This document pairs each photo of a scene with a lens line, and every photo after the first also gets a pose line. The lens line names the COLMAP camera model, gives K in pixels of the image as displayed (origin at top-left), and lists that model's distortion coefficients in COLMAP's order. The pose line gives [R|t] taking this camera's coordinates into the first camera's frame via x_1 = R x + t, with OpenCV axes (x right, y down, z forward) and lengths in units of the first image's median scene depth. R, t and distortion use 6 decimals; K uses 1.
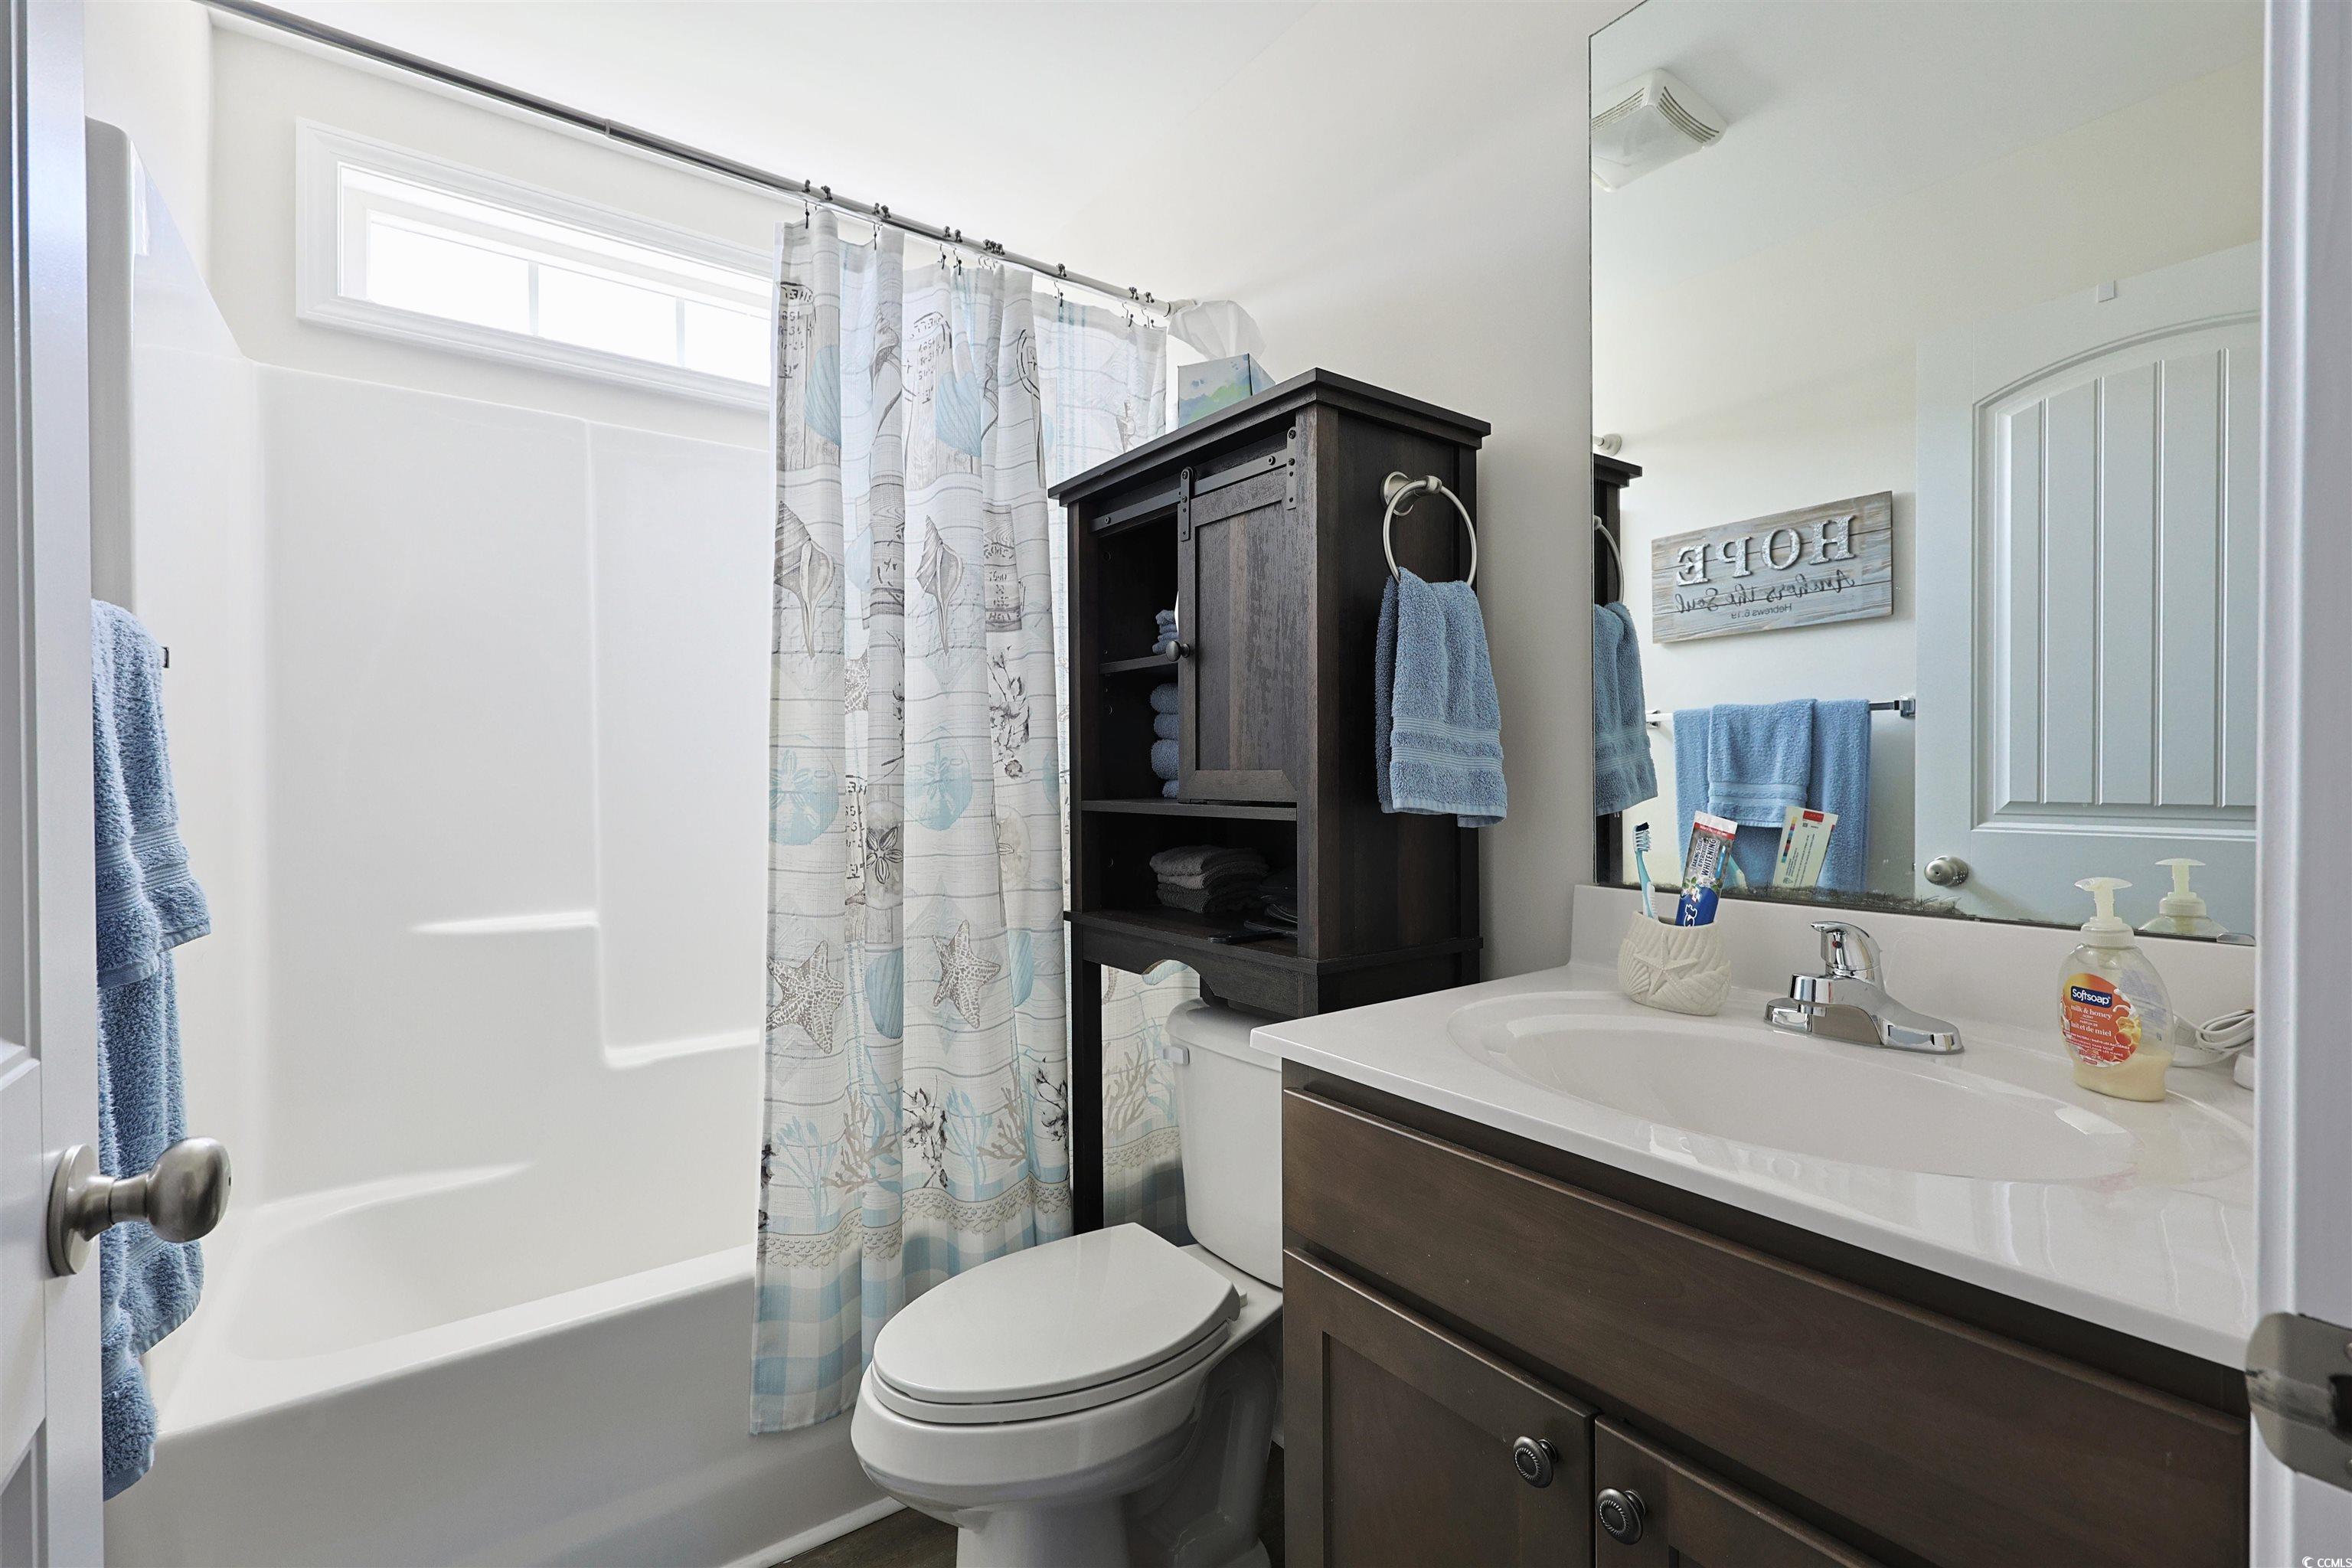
lens RADIAL K [[1003.4, 0, 1179.9], [0, 1003.4, 777.5], [0, 0, 1]] dist [0.002667, 0.000301]
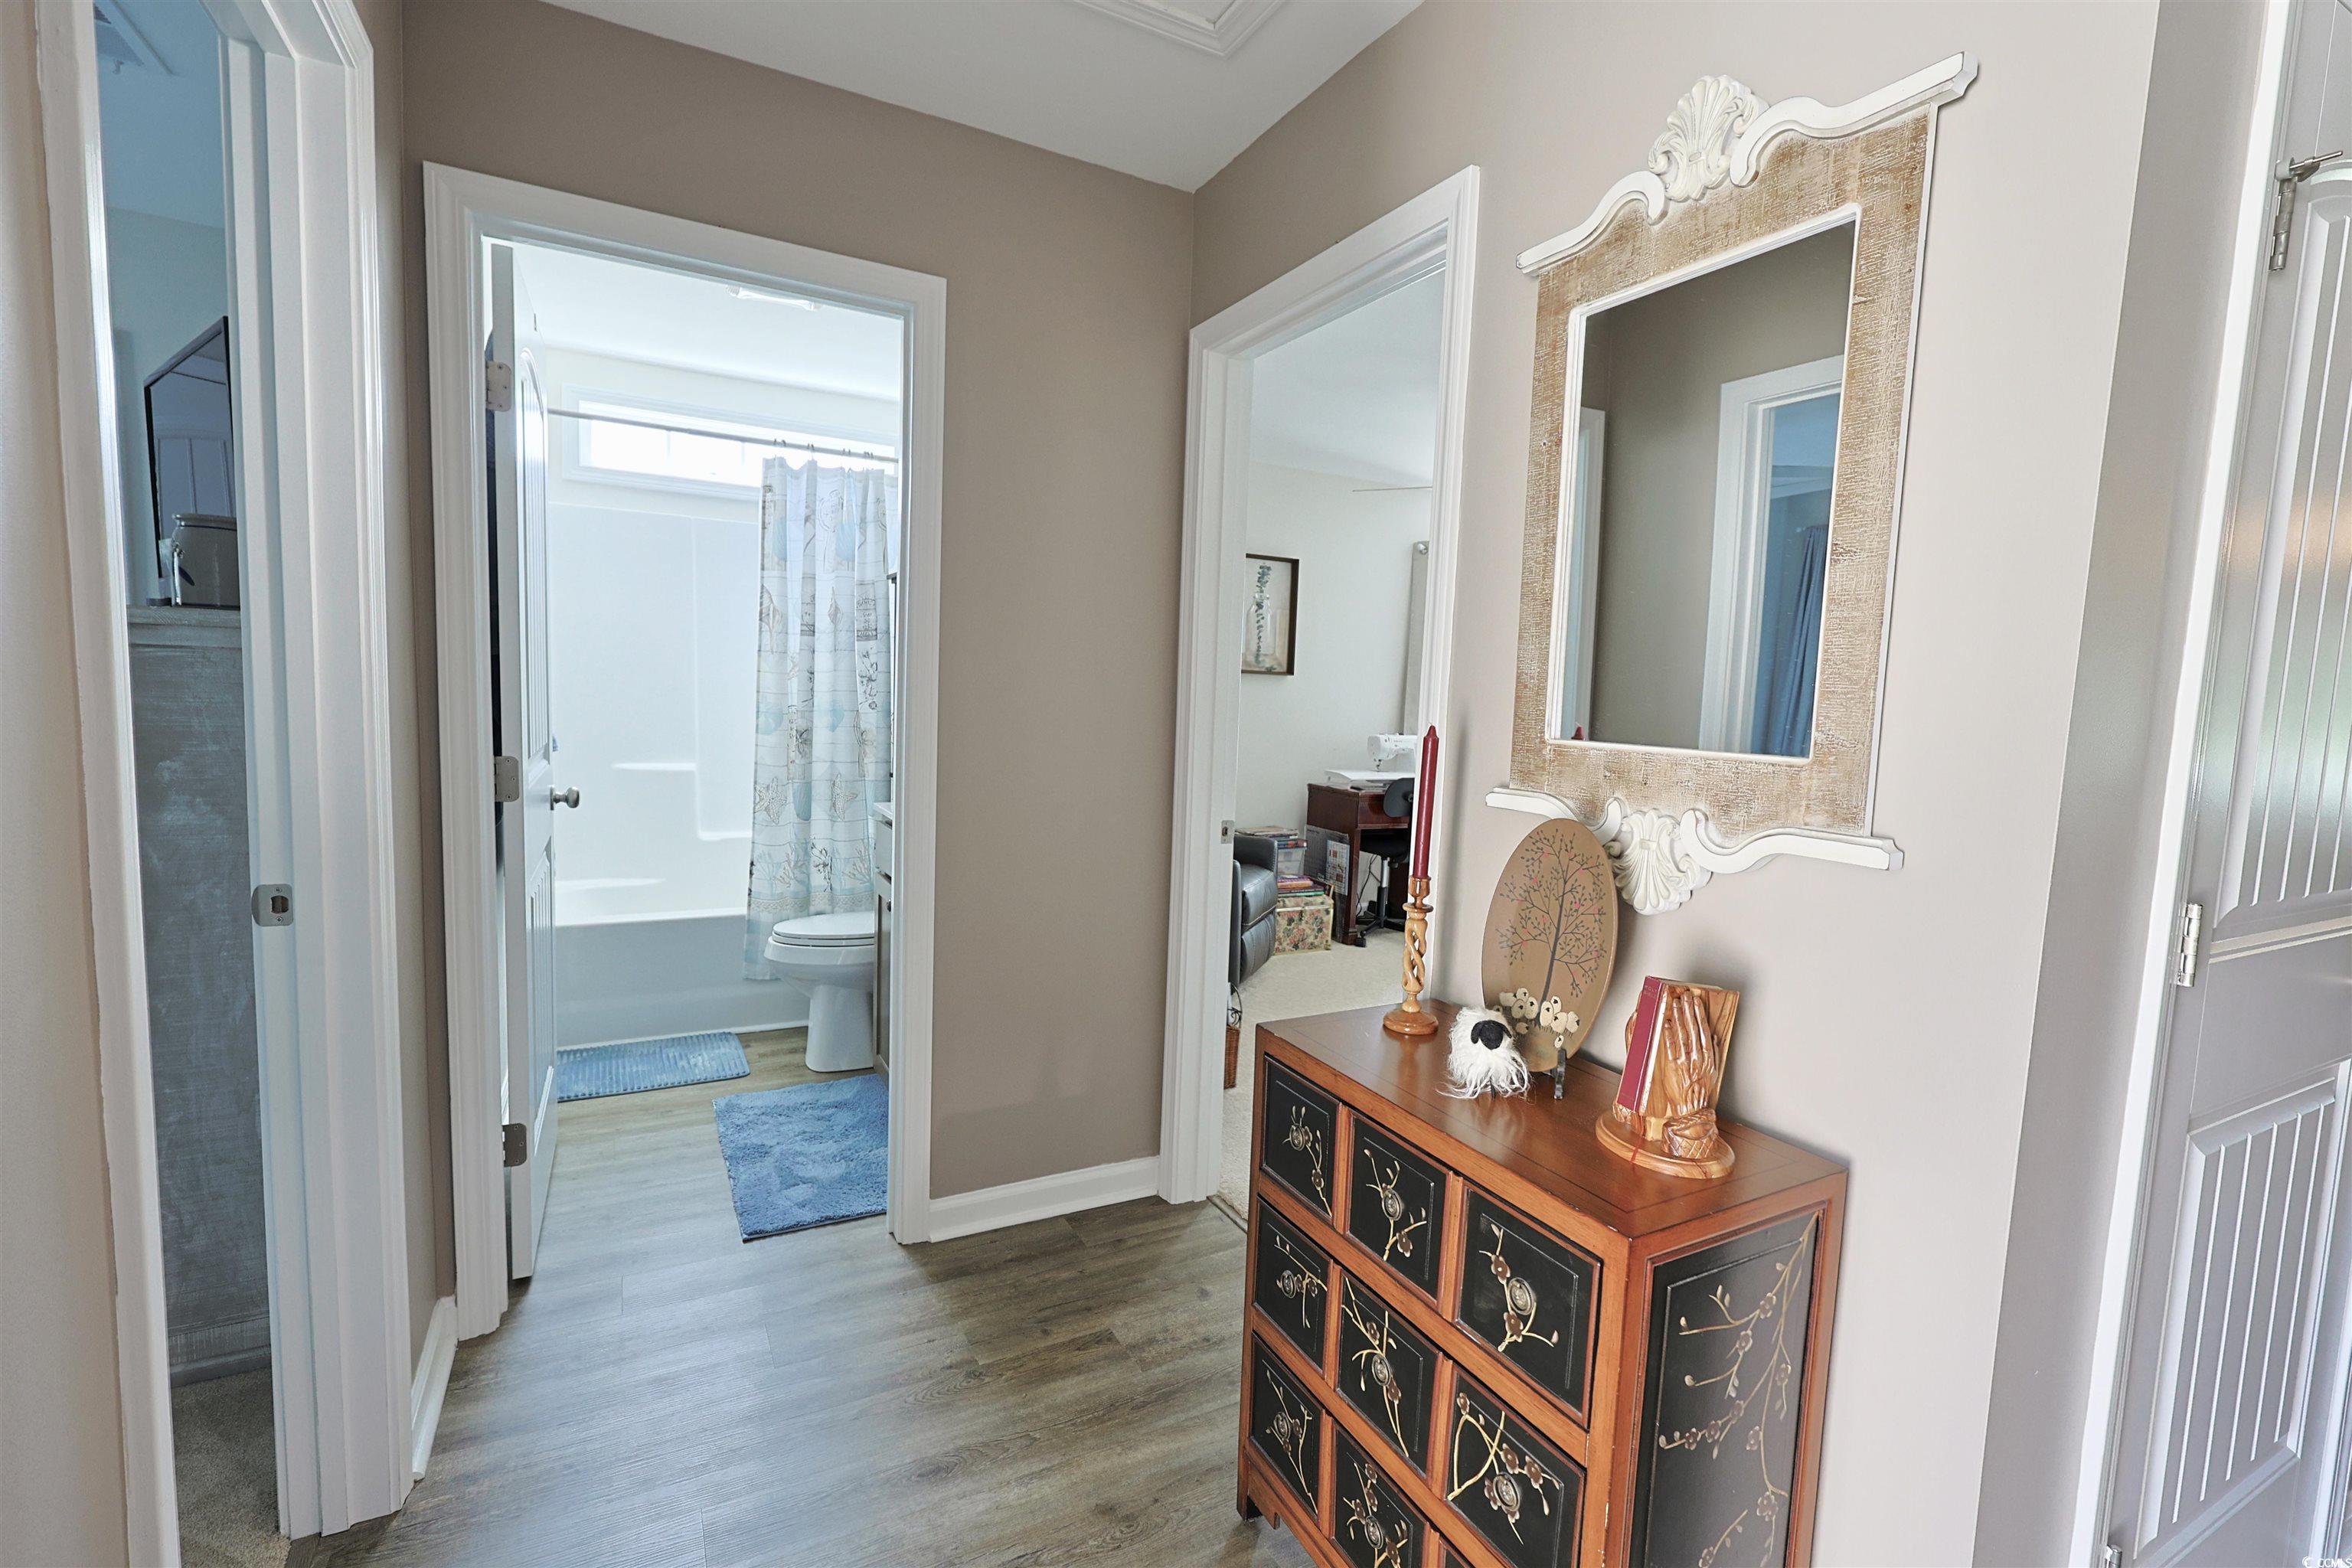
lens RADIAL K [[1003.4, 0, 1179.9], [0, 1003.4, 777.5], [0, 0, 1]] dist [0.002667, 0.000301]
pose [[0.990257, 0.055463, -0.127729, 0.839724], [-0.045313, 0.995680, 0.081049, -0.064247], [0.131672, -0.074471, 0.988492, -1.137013]]
